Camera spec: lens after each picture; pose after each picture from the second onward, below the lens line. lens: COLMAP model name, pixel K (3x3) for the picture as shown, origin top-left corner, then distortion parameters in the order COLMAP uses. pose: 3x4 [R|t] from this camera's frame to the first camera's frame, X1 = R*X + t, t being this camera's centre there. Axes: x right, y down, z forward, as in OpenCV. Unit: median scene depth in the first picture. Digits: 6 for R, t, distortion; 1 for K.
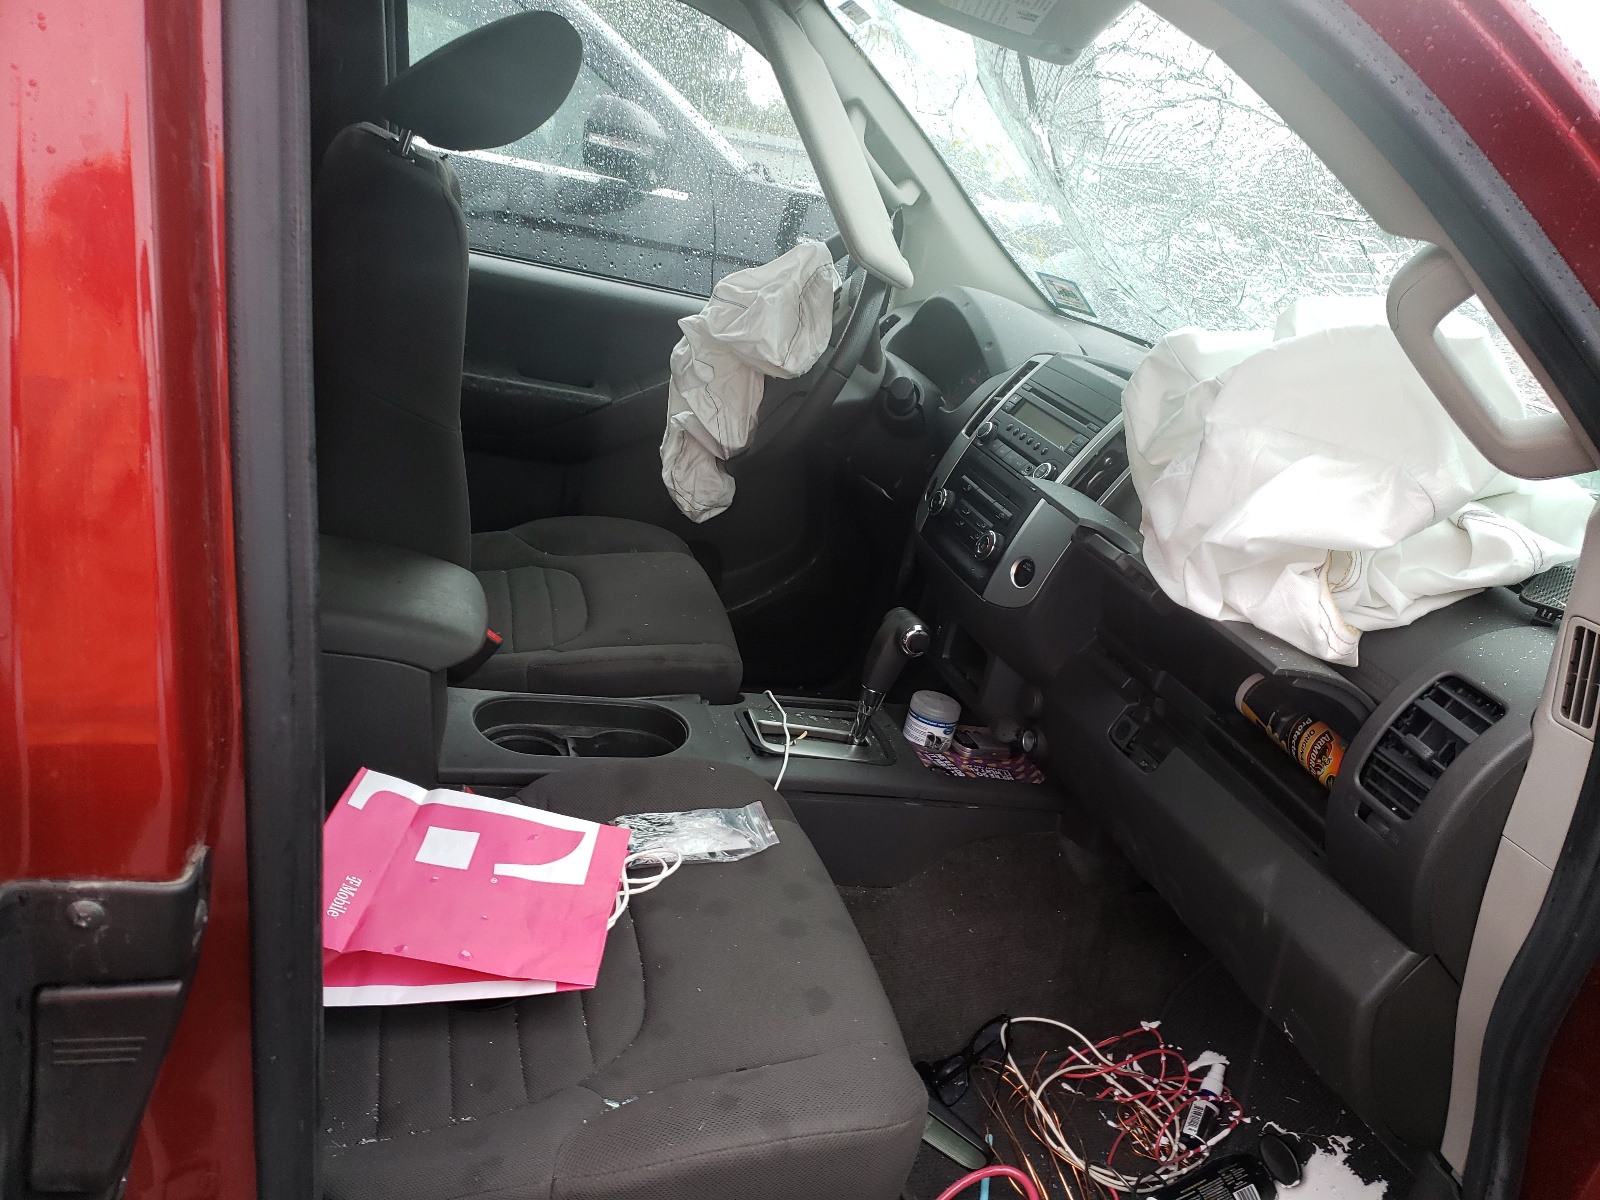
lens RADIAL K [[1185.5, 0, 803.5], [0, 1185.5, 601.6], [0, 0, 1]] dist [-0.002863, -0.005500]
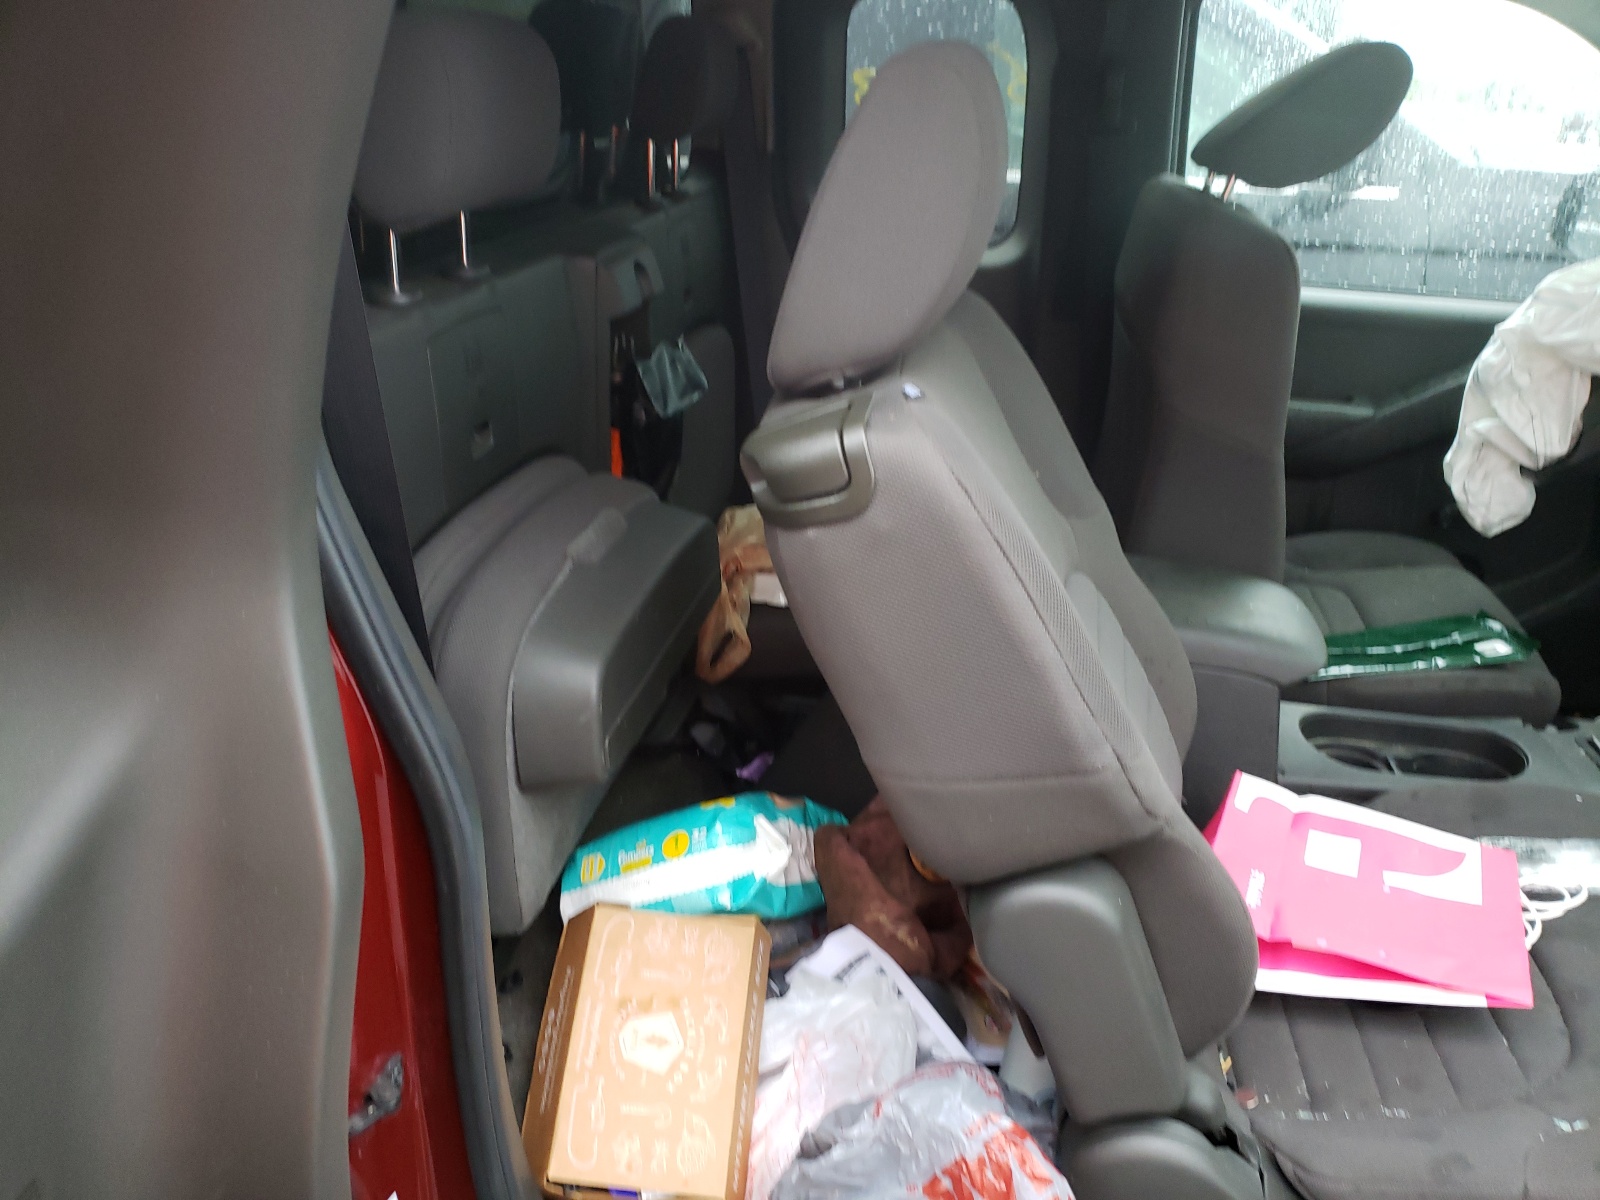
lens RADIAL K [[1185.5, 0, 799.0], [0, 1185.5, 599.0], [0, 0, 1]] dist [-0.002863, -0.005500]
pose [[0.878773, 0.000080, -0.477239, -0.177139], [-0.004416, 0.999959, -0.007964, -0.008394], [0.477219, 0.009106, 0.878737, -0.136504]]
